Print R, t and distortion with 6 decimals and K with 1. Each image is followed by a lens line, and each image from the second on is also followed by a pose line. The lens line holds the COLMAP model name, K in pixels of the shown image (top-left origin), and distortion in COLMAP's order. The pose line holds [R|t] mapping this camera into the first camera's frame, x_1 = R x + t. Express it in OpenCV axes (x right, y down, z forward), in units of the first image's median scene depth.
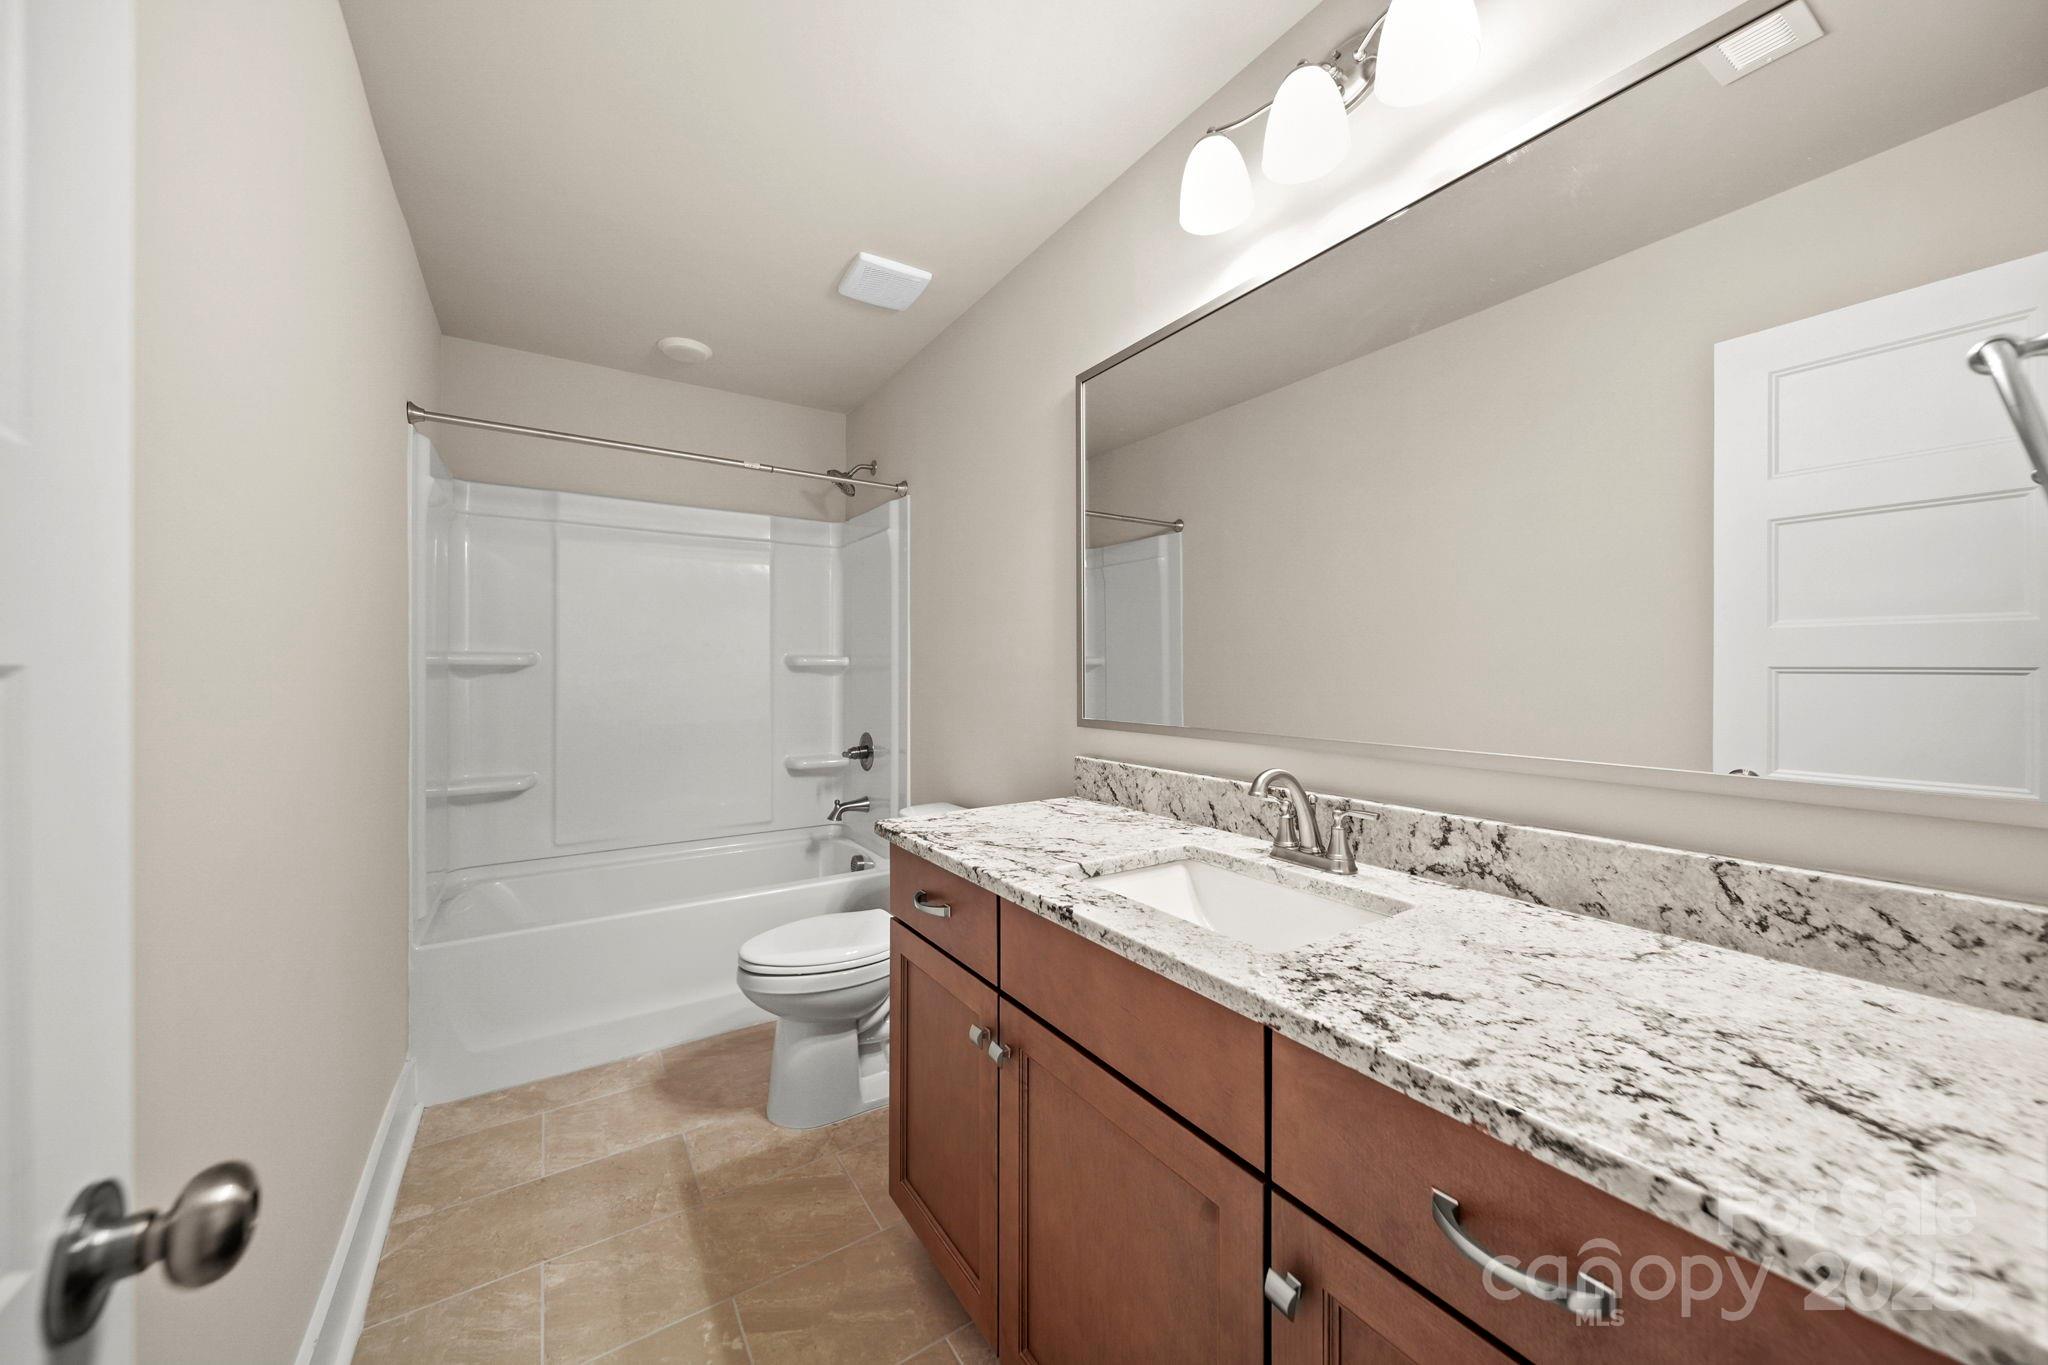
lens RADIAL K [[727.3, 0, 1033.2], [0, 727.3, 671.9], [0, 0, 1]] dist [-0.006523, 0.000298]
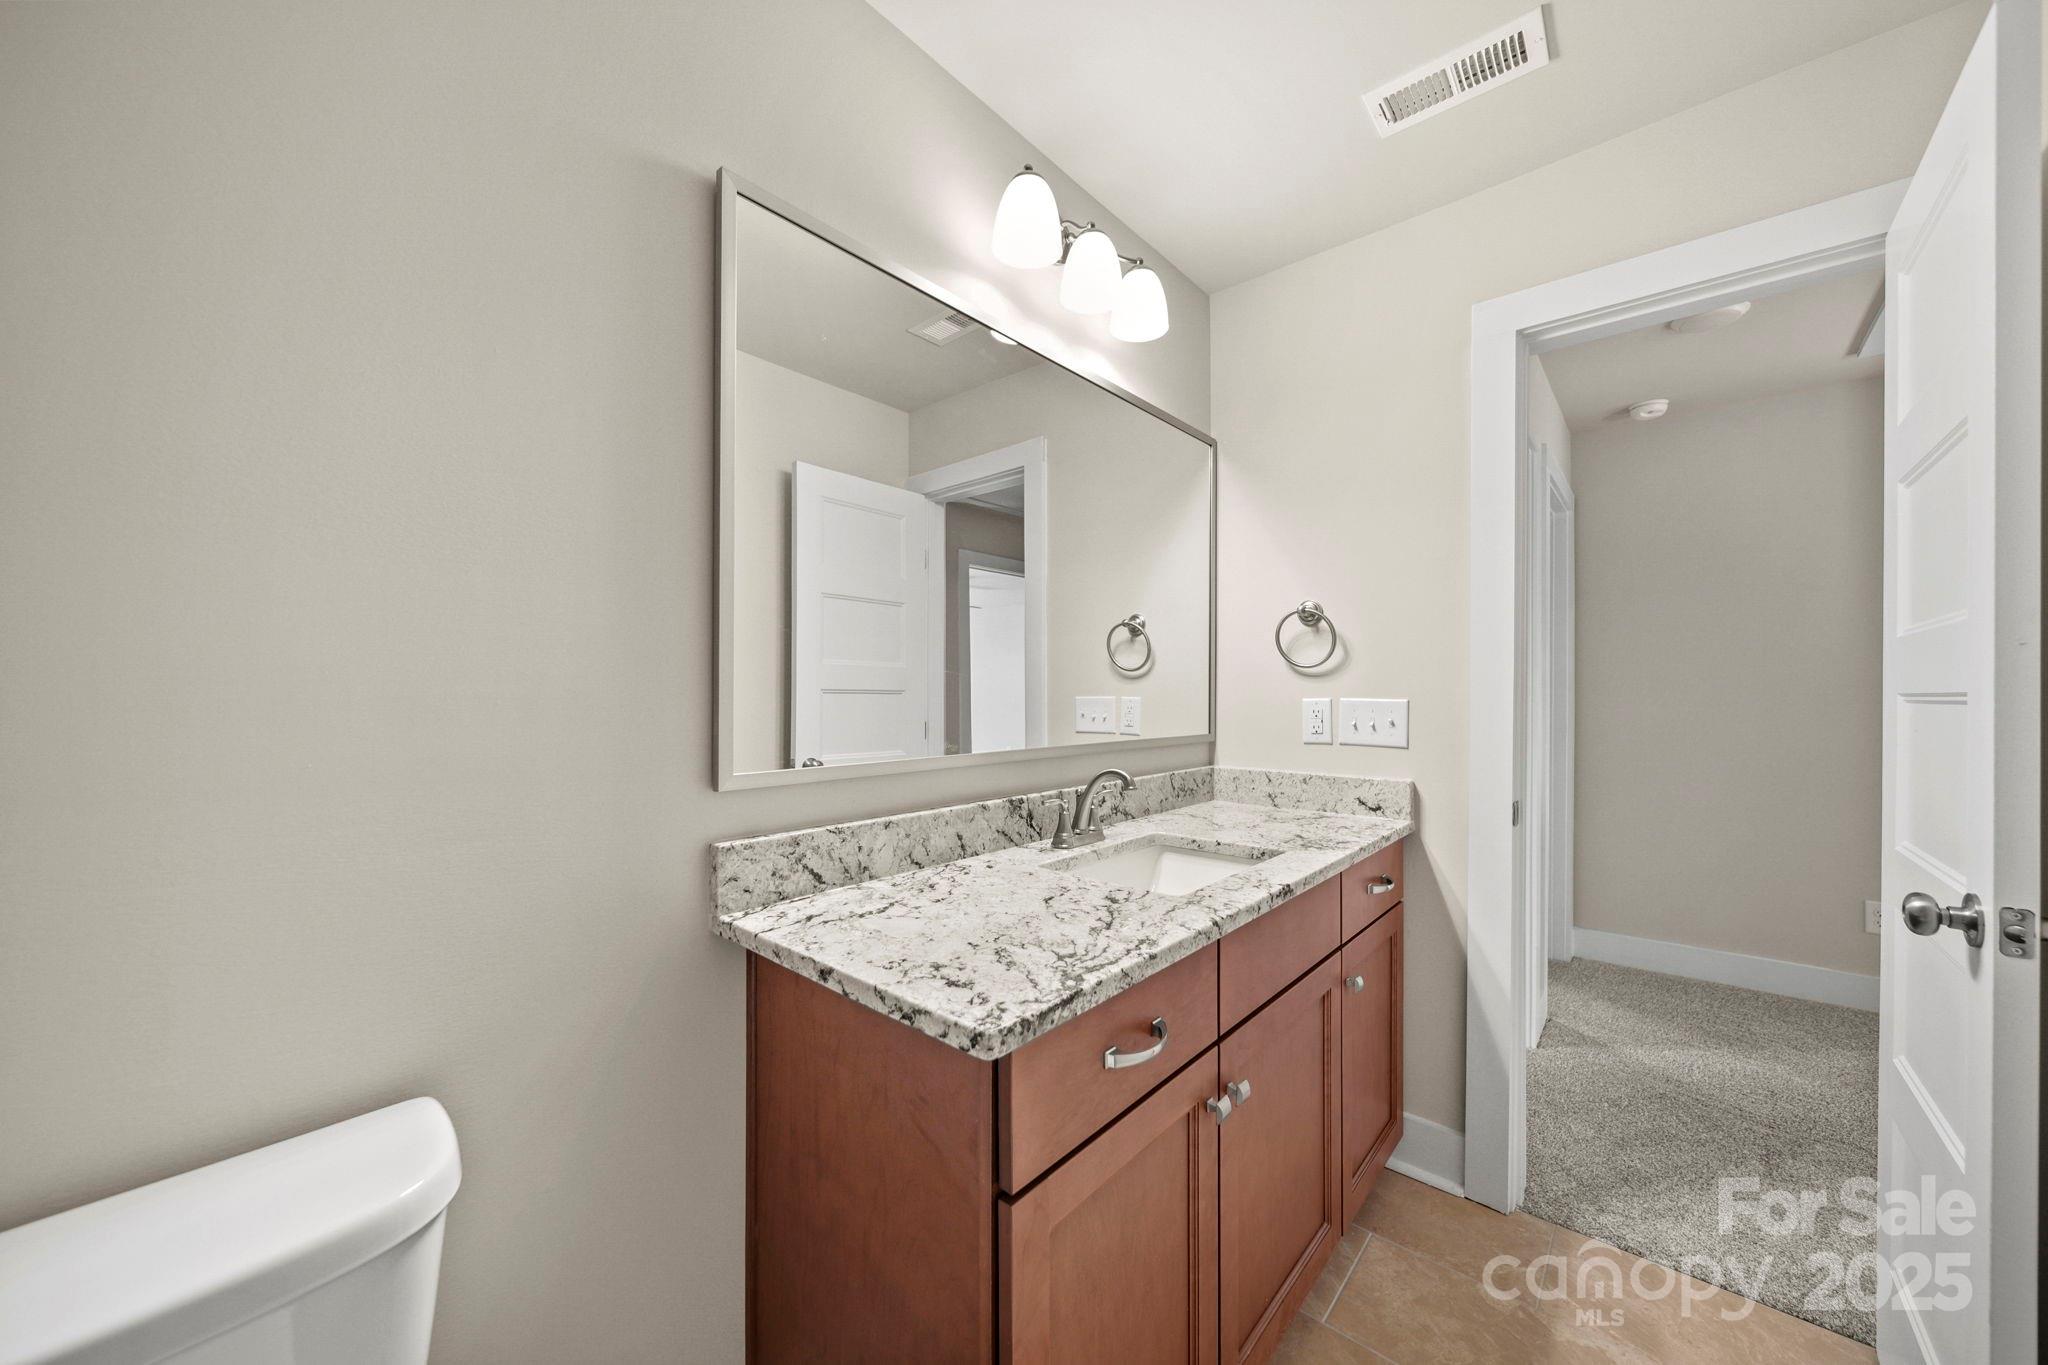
lens RADIAL K [[727.3, 0, 1039.8], [0, 727.3, 693.8], [0, 0, 1]] dist [-0.006523, 0.000298]
pose [[-0.260882, -0.004057, 0.965362, -0.691840], [-0.002579, 0.999991, 0.003505, -0.004267], [-0.965367, -0.001575, -0.260890, 1.146884]]
